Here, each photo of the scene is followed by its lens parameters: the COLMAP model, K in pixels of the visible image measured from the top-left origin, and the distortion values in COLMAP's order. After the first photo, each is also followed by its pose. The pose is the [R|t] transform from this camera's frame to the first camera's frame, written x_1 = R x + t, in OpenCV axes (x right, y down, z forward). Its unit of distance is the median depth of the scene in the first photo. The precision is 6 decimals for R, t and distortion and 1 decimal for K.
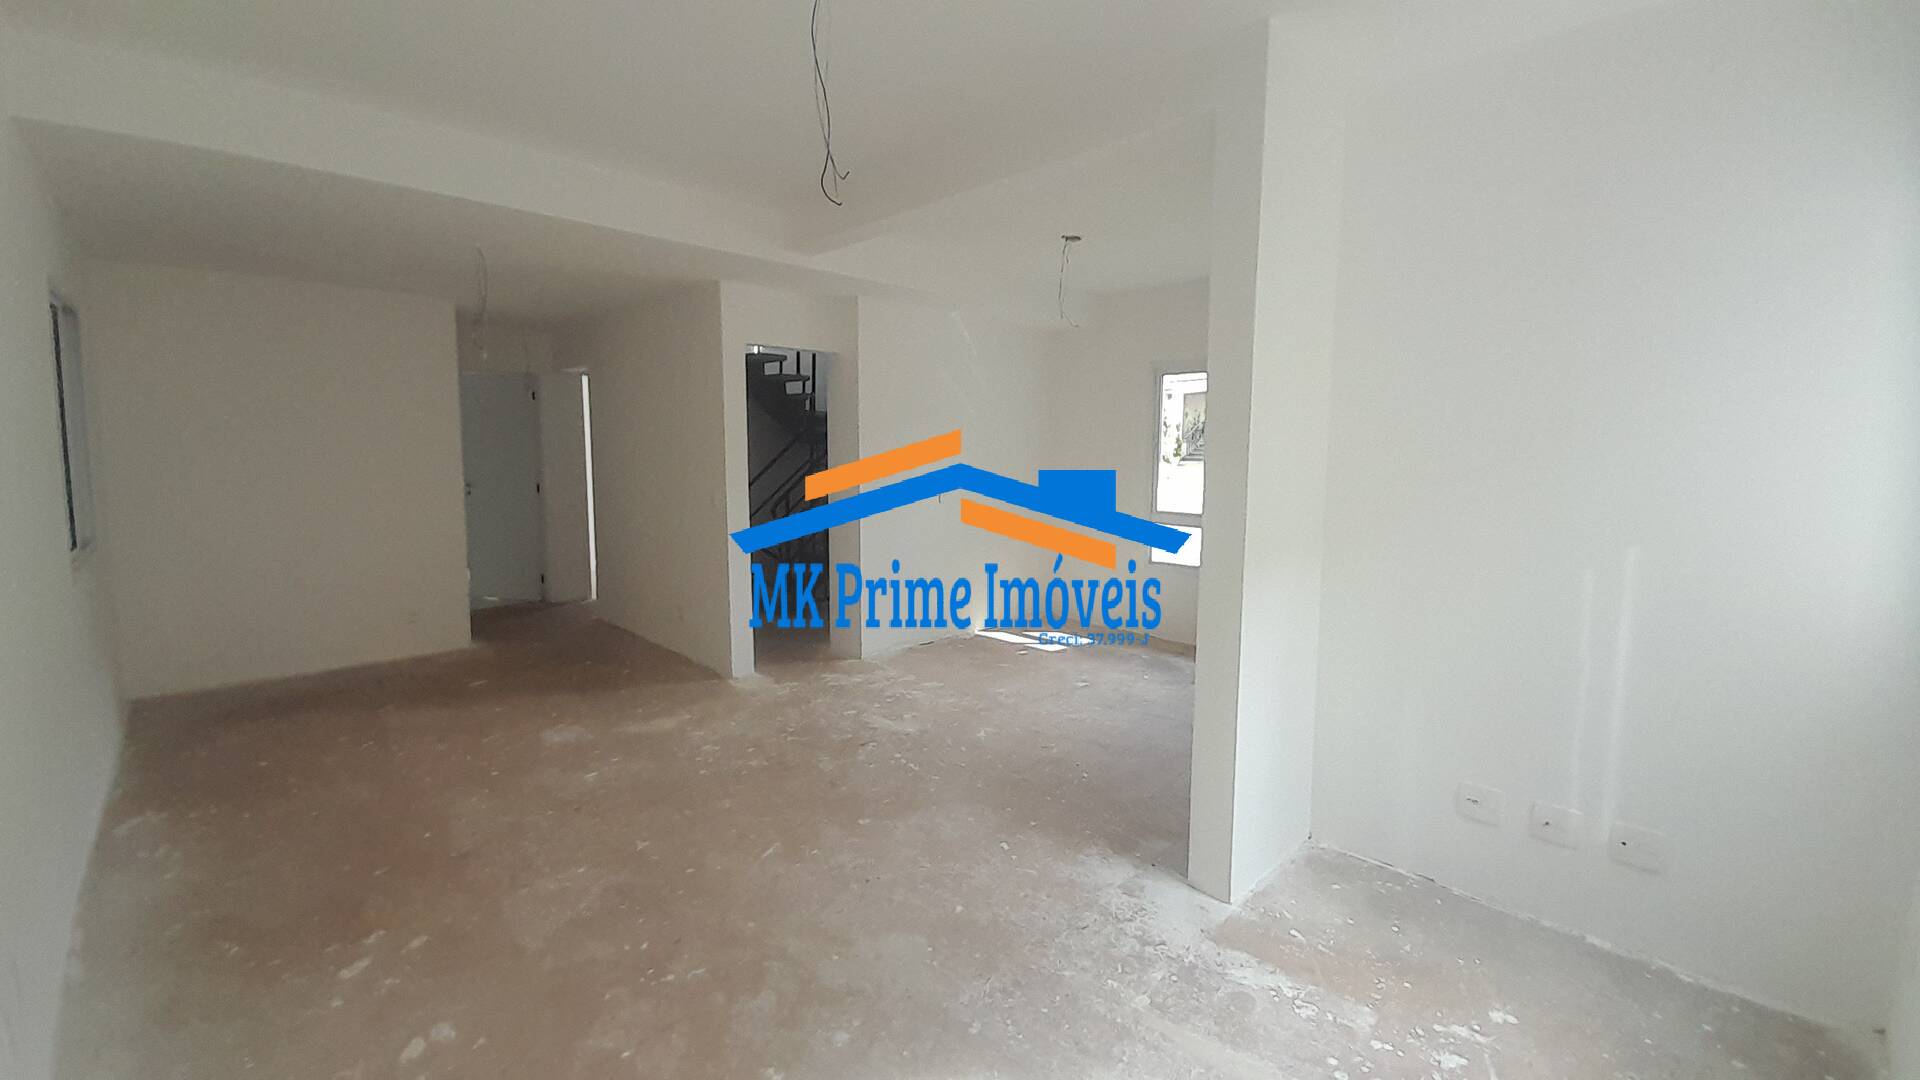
lens RADIAL K [[754.5, 0, 973.3], [0, 754.5, 517.5], [0, 0, 1]] dist [0.025287, -0.018113]
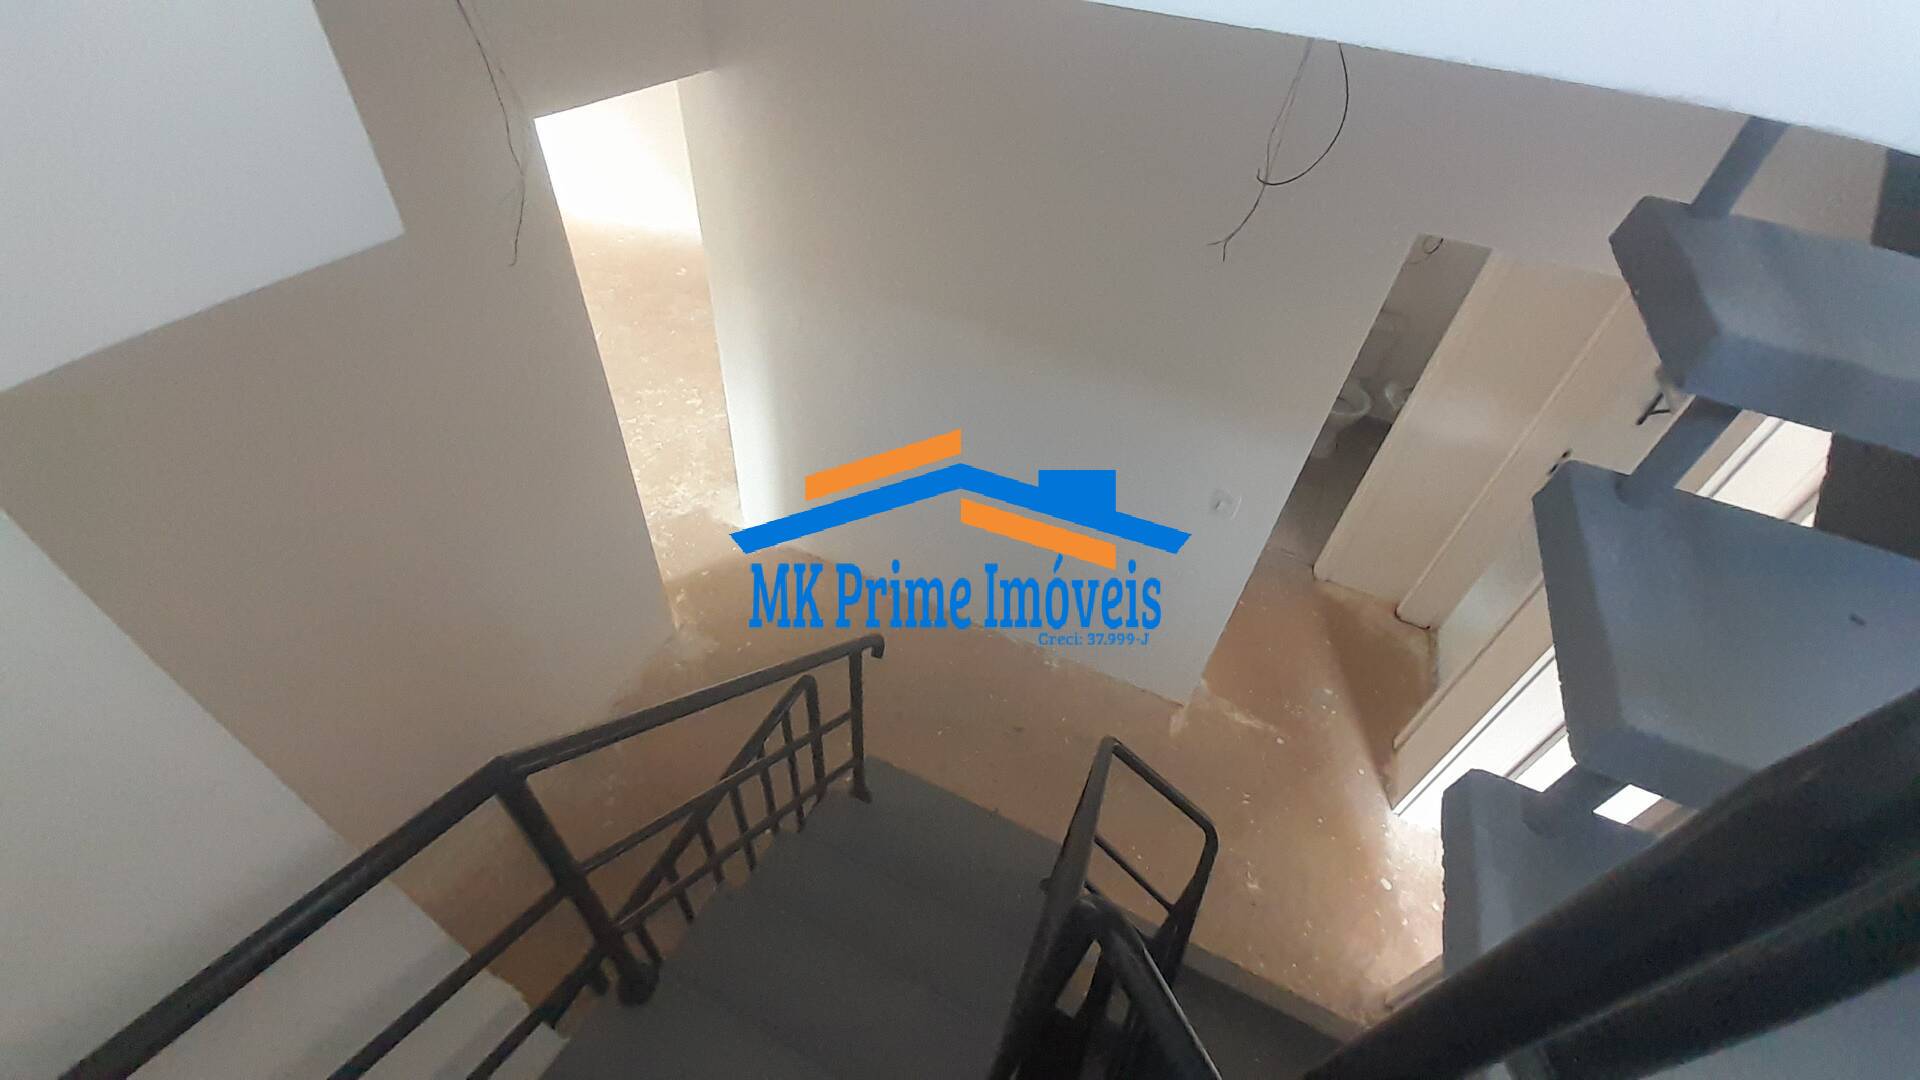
lens RADIAL K [[754.5, 0, 973.3], [0, 754.5, 517.5], [0, 0, 1]] dist [0.025287, -0.018113]
pose [[-0.935304, 0.166200, -0.312384, -0.315940], [-0.125570, 0.669468, 0.732150, -0.492226], [0.330815, 0.724009, -0.605287, 1.840463]]
